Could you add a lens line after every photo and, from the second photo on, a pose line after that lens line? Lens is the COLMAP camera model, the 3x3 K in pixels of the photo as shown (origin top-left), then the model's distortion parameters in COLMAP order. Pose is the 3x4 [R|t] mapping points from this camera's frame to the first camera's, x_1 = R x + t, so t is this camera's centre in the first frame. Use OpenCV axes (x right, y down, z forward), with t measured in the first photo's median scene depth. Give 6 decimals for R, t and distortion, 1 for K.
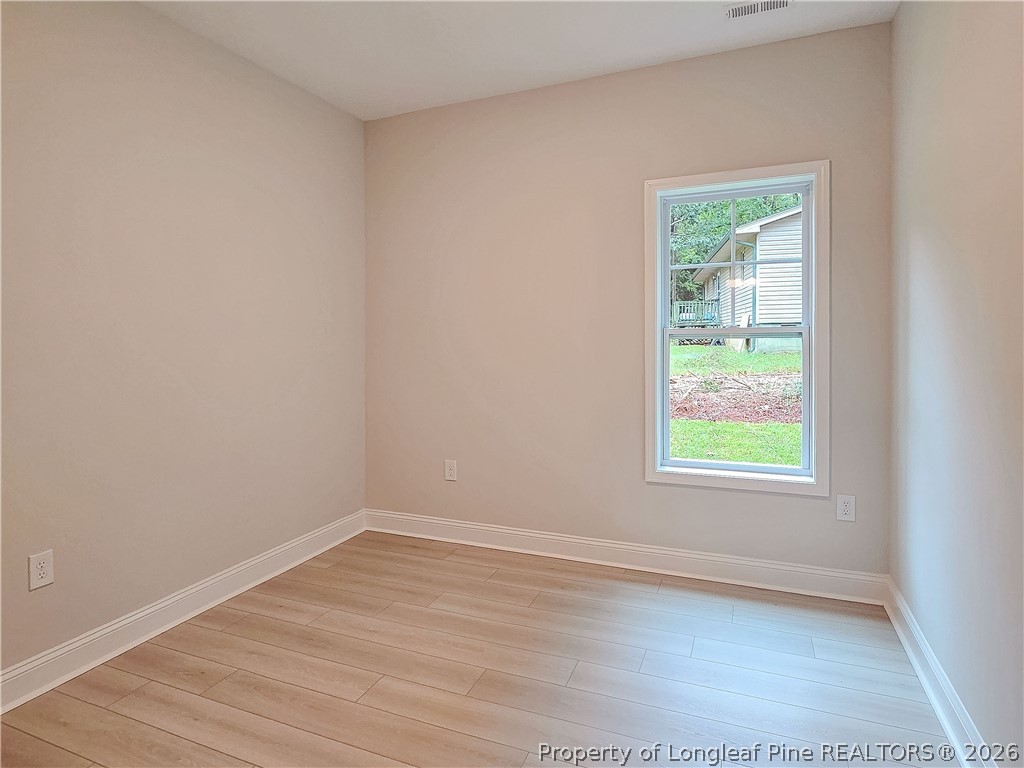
lens RADIAL K [[598.8, 0, 511.2], [0, 598.8, 374.1], [0, 0, 1]] dist [-0.002776, -0.000412]
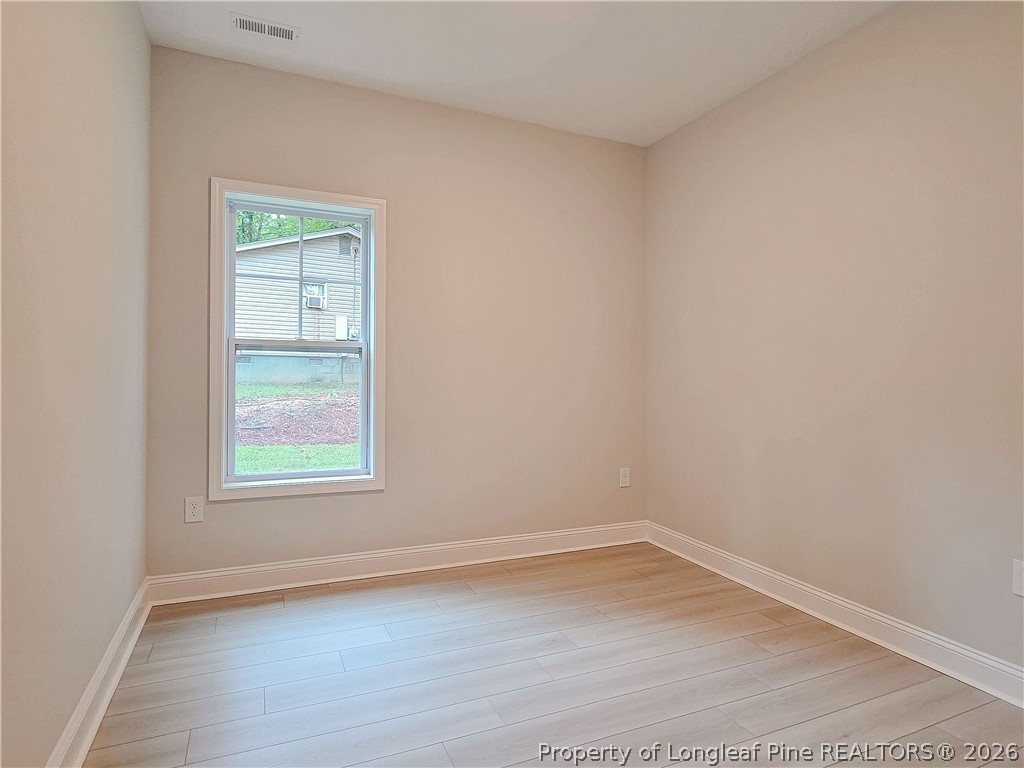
lens RADIAL K [[576.6, 0, 512.0], [0, 576.6, 384.0], [0, 0, 1]] dist [-0.001110, -0.000264]
pose [[0.669095, -0.006241, 0.743151, -0.133060], [0.006305, 0.999976, 0.002721, -0.001906], [-0.743150, 0.002865, 0.669119, 0.058246]]
